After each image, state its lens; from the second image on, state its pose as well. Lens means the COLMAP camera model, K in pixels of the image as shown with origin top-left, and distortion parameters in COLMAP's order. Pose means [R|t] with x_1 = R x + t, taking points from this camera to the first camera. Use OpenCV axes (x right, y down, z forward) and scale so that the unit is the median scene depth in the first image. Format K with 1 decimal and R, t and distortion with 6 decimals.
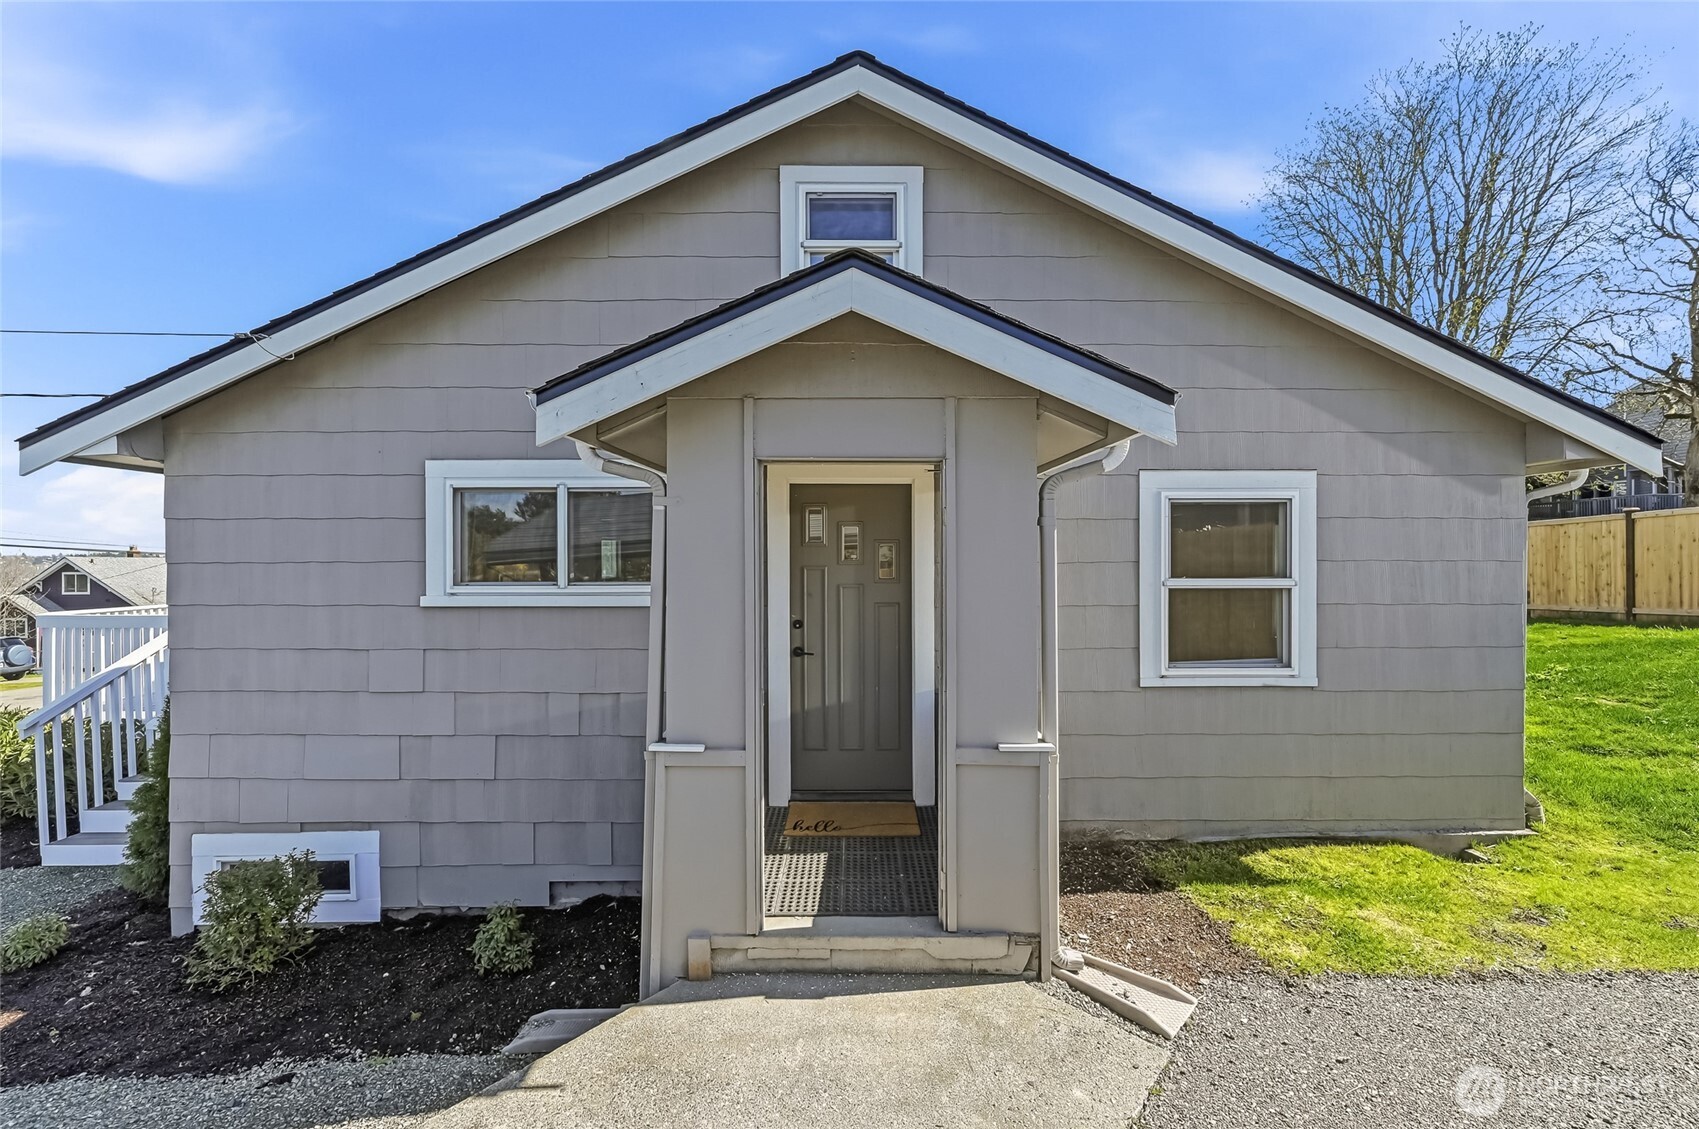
lens RADIAL K [[681.8, 0, 849.0], [0, 681.8, 556.5], [0, 0, 1]] dist [-0.001988, 0.000980]
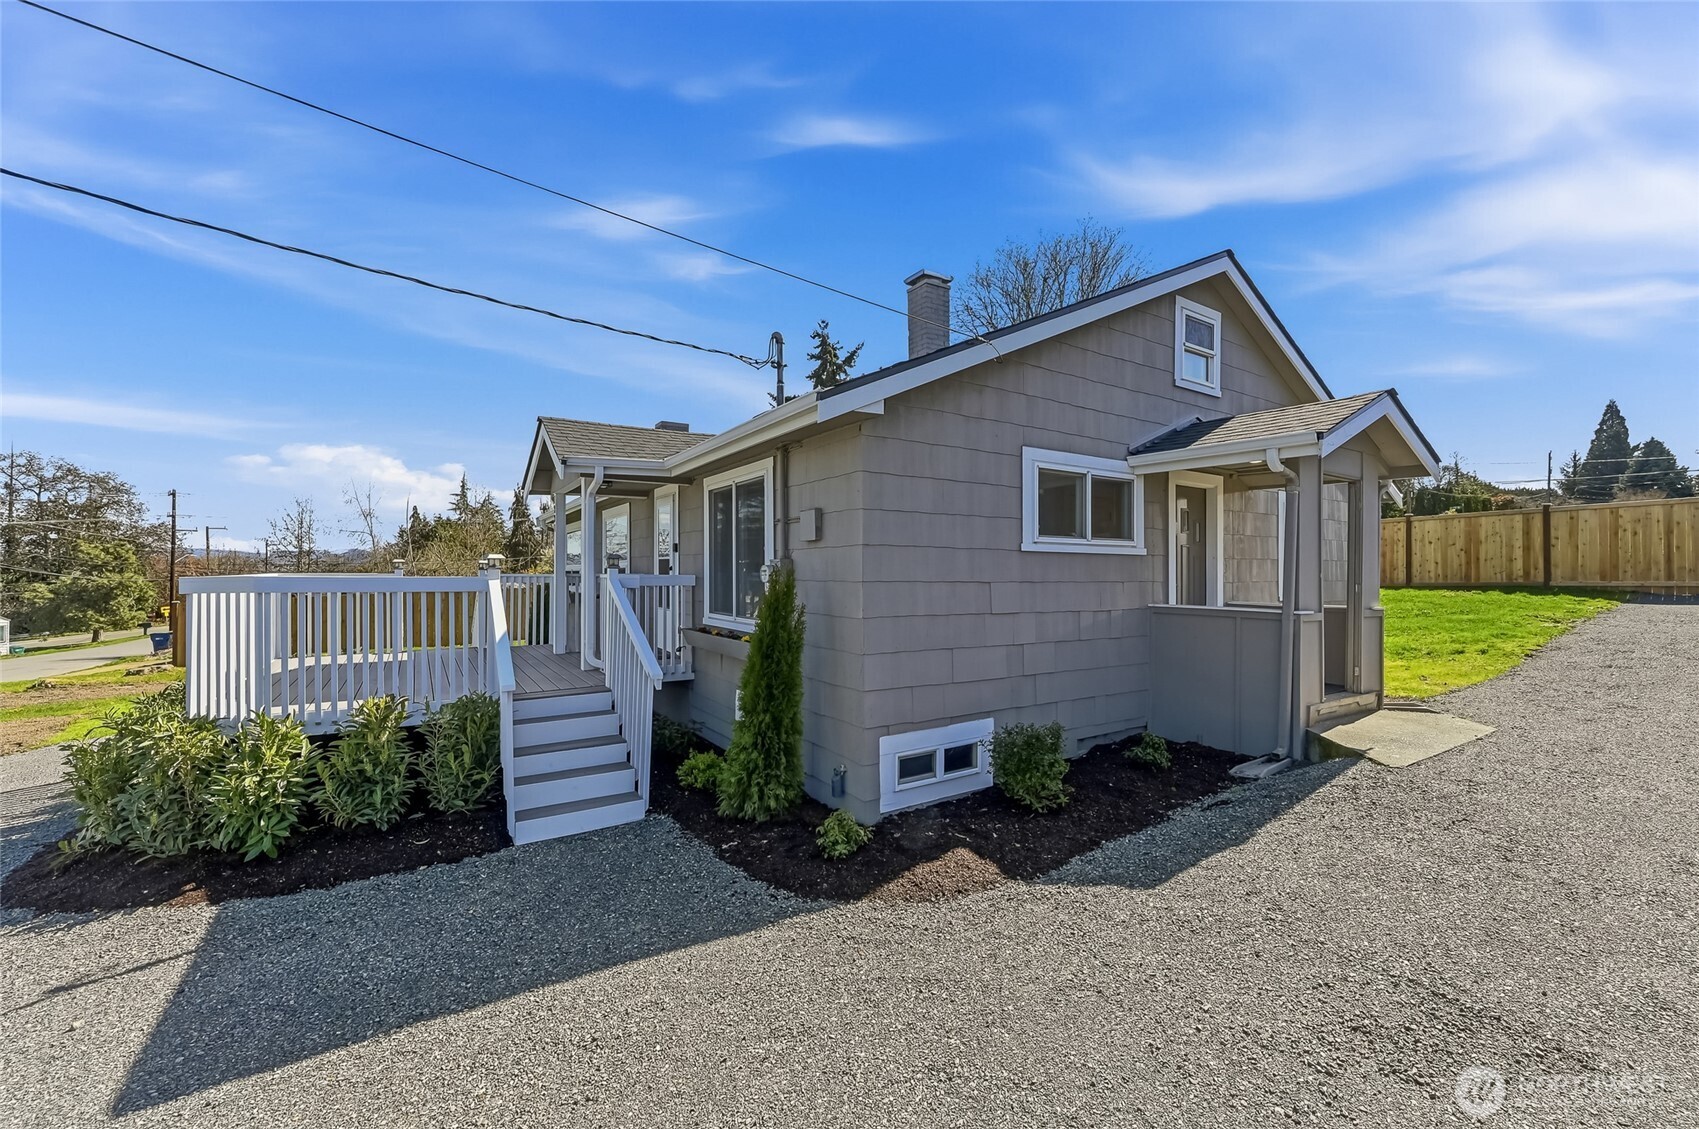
lens RADIAL K [[681.8, 0, 861.2], [0, 681.8, 557.6], [0, 0, 1]] dist [-0.001988, 0.000980]
pose [[0.843725, 0.017496, 0.536490, -1.643615], [-0.006005, 0.999714, -0.023158, 0.121128], [-0.536741, 0.016318, 0.843589, 0.001064]]
